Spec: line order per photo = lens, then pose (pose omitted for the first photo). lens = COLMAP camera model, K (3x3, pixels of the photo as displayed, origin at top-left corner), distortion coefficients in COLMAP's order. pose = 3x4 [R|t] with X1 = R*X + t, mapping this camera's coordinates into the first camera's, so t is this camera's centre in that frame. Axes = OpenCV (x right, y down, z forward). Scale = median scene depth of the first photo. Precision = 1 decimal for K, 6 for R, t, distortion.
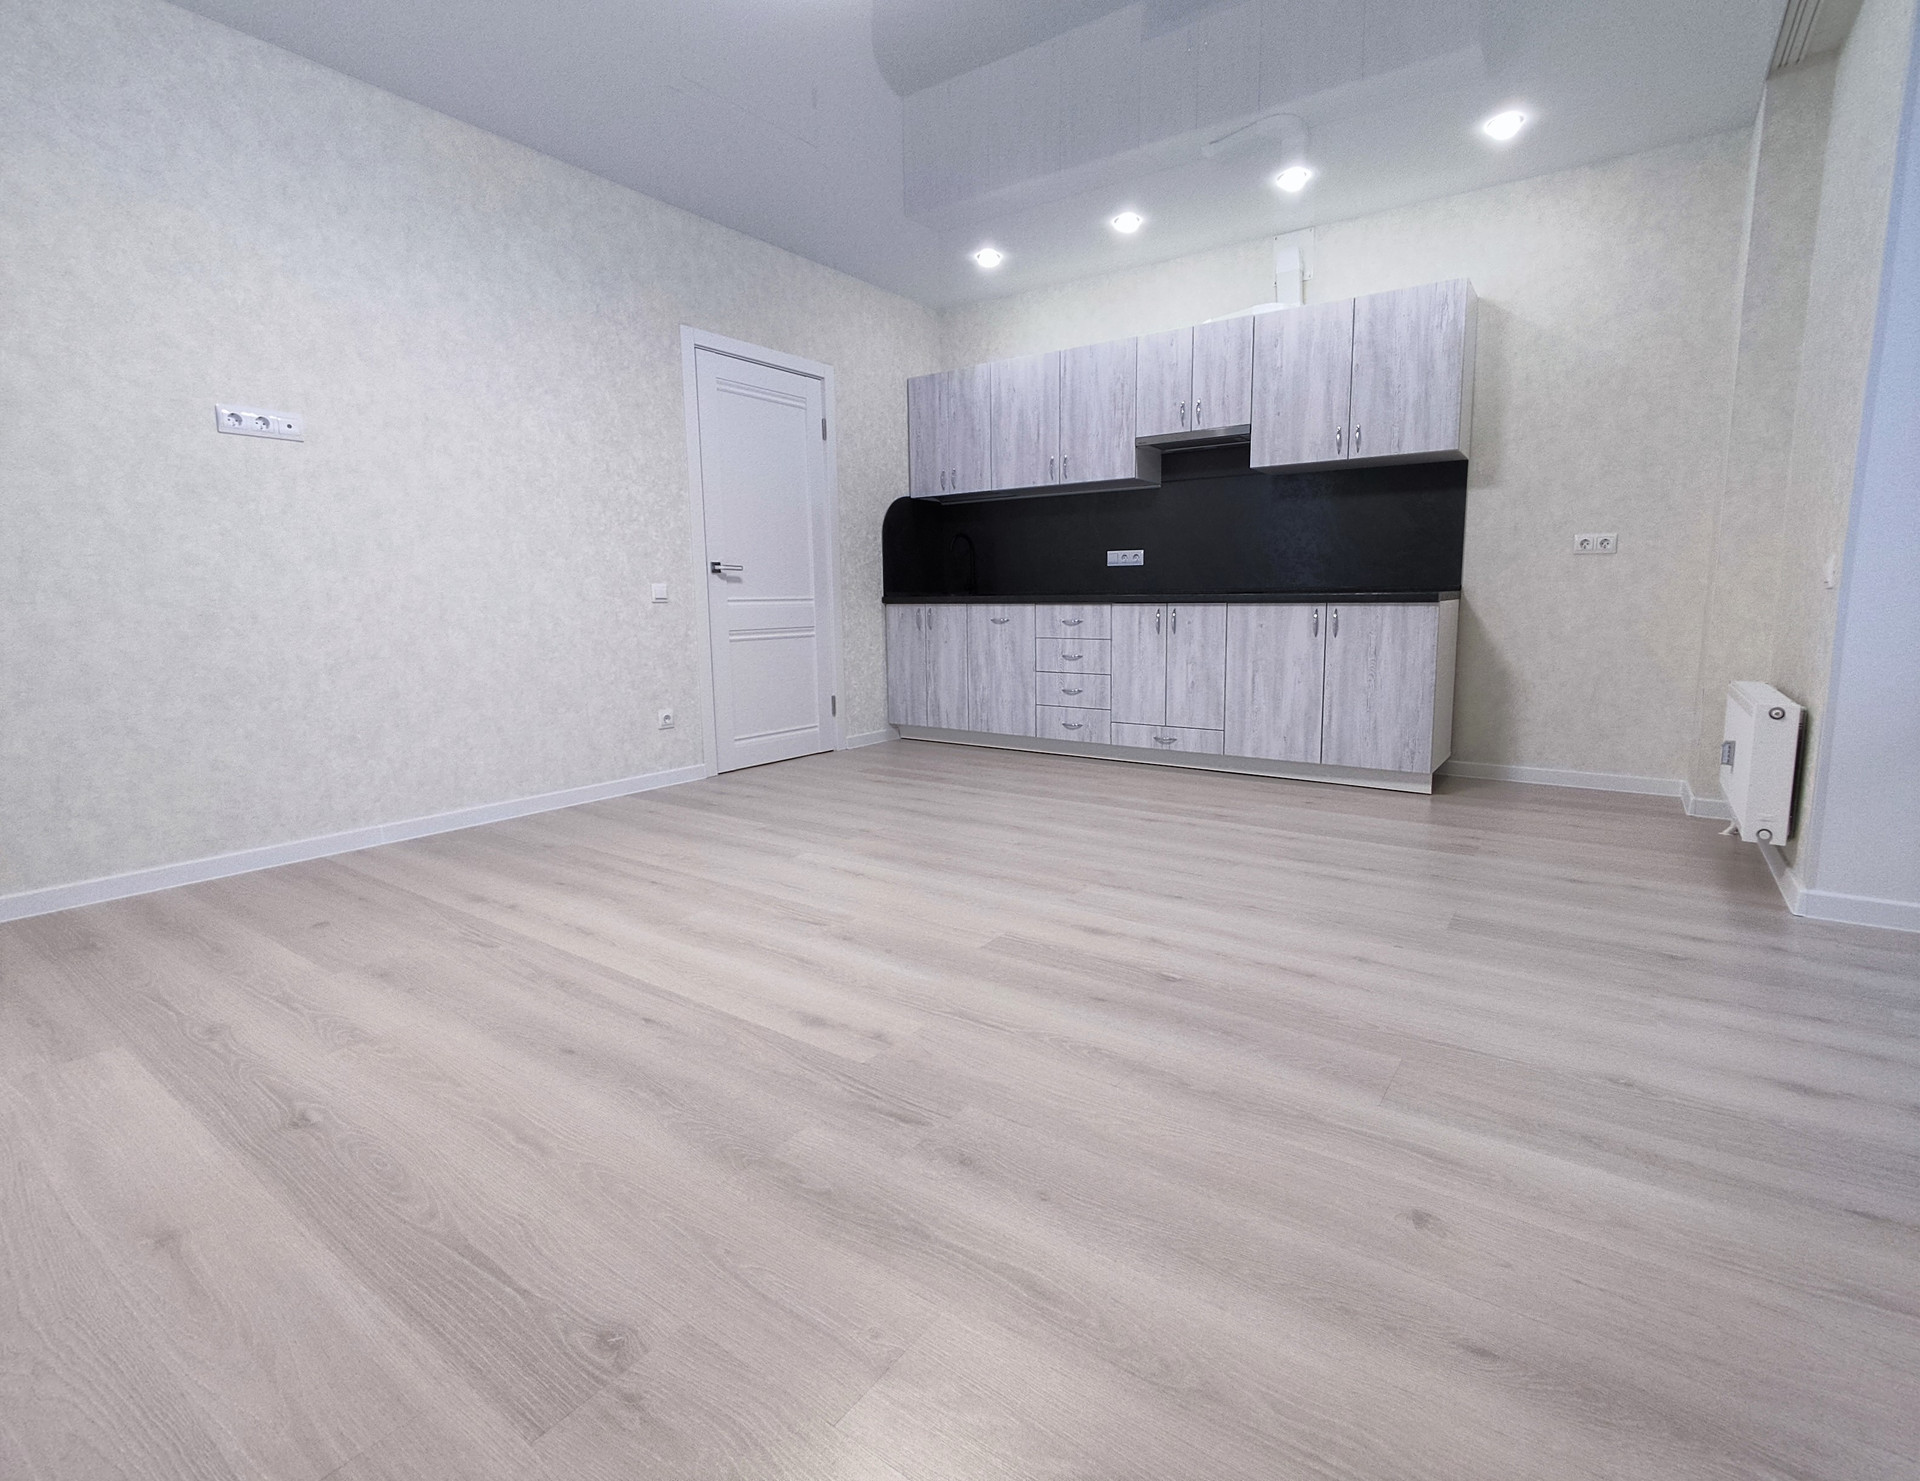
lens RADIAL K [[905.3, 0, 965.1], [0, 905.3, 739.1], [0, 0, 1]] dist [-0.005530, -0.000186]
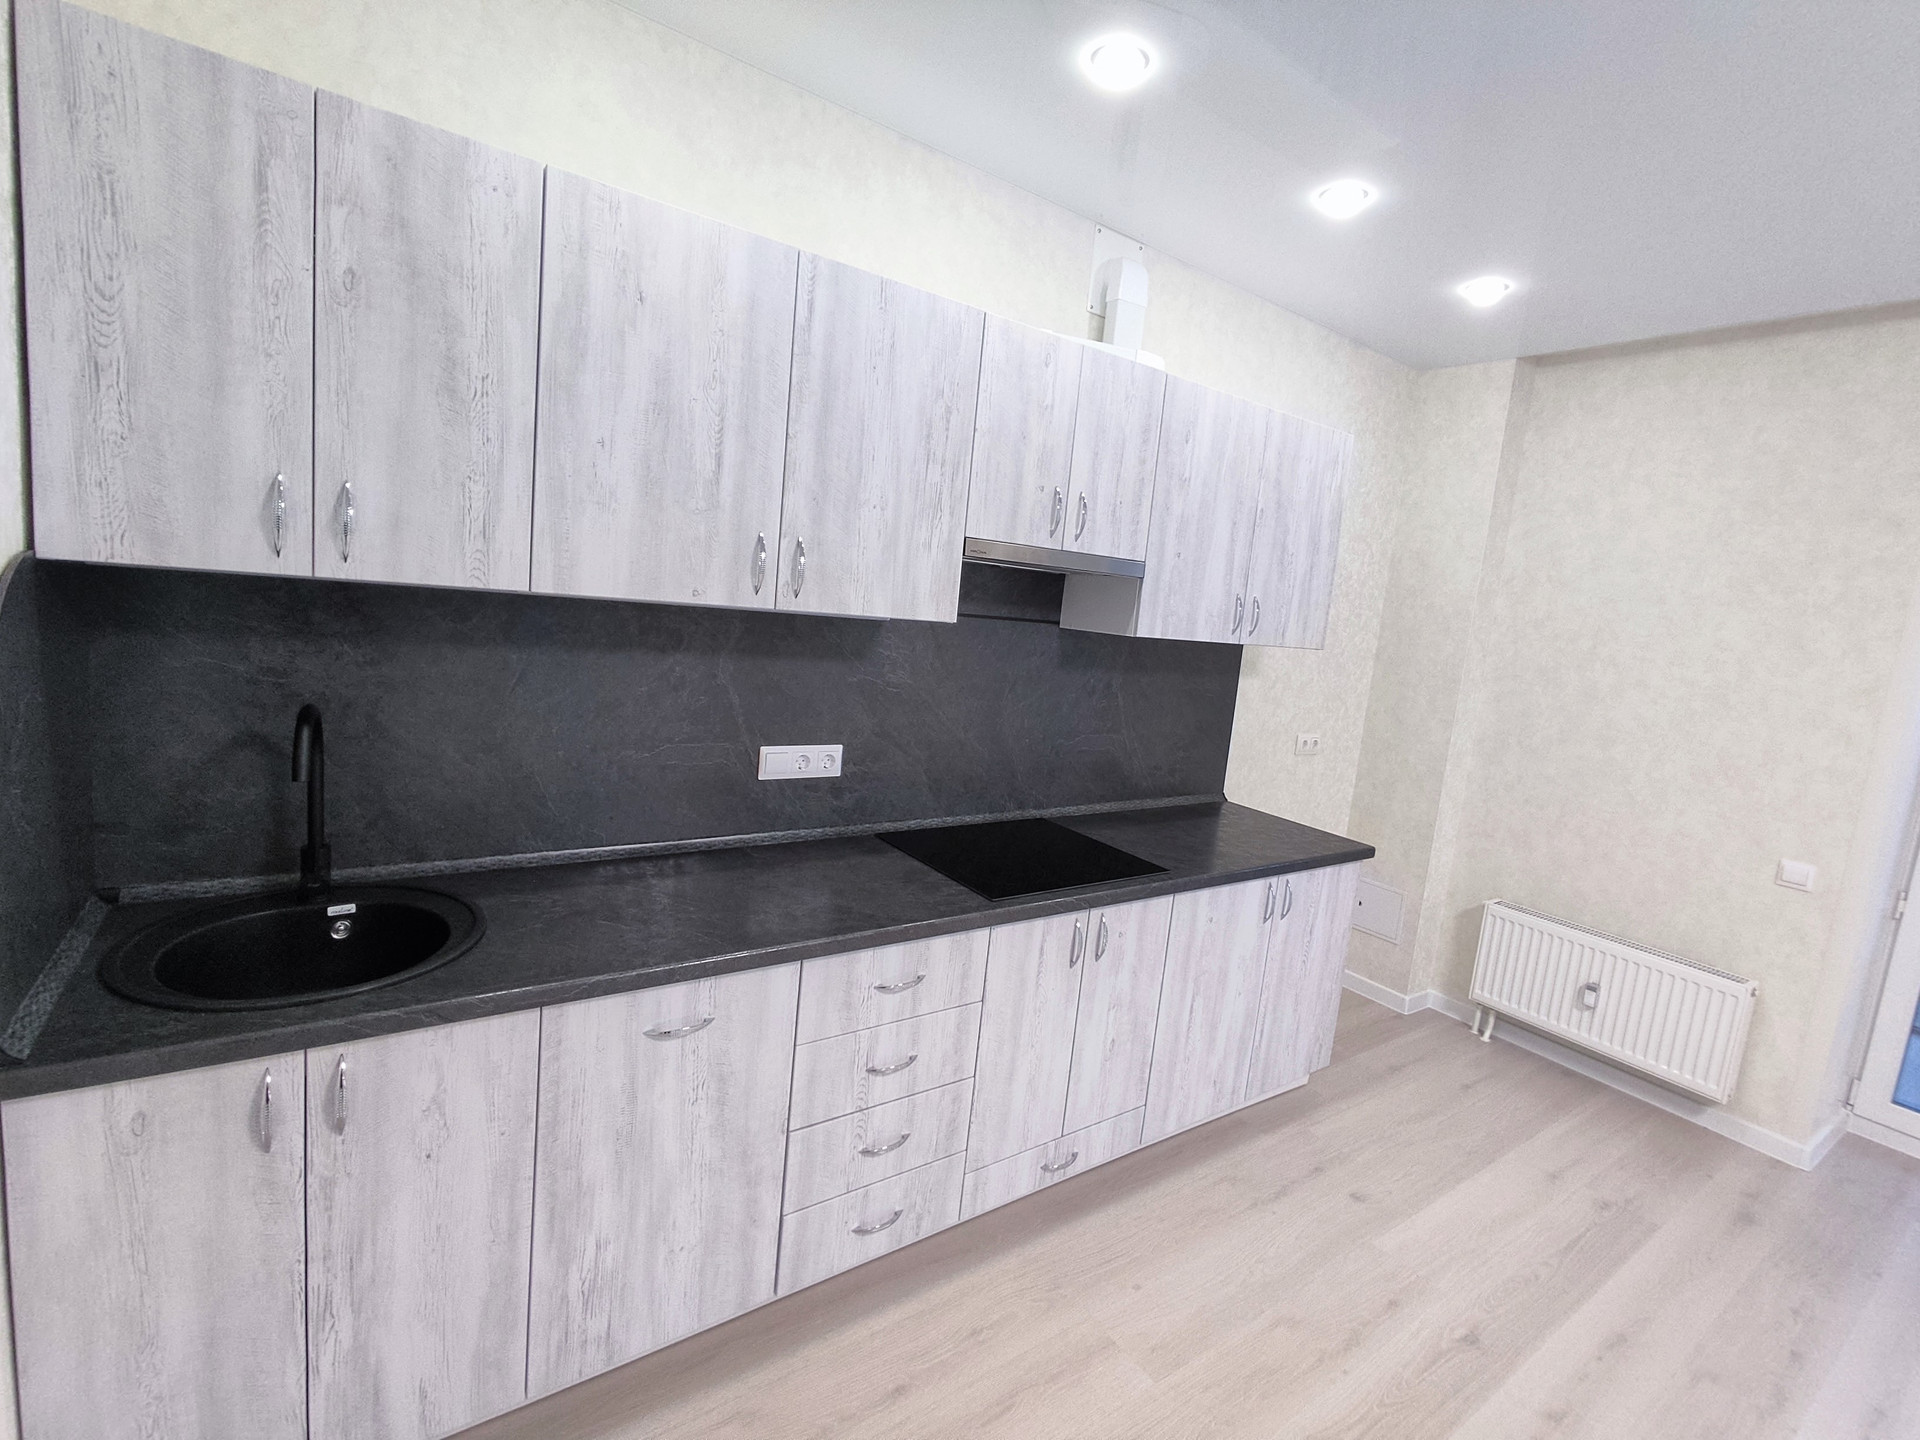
lens RADIAL K [[882.4, 0, 964.2], [0, 882.4, 704.3], [0, 0, 1]] dist [-0.004091, -0.001907]
pose [[0.313376, -0.083386, 0.945961, -0.223620], [0.049379, 0.996221, 0.071458, -0.273060], [-0.948345, 0.024318, 0.316309, 0.837936]]
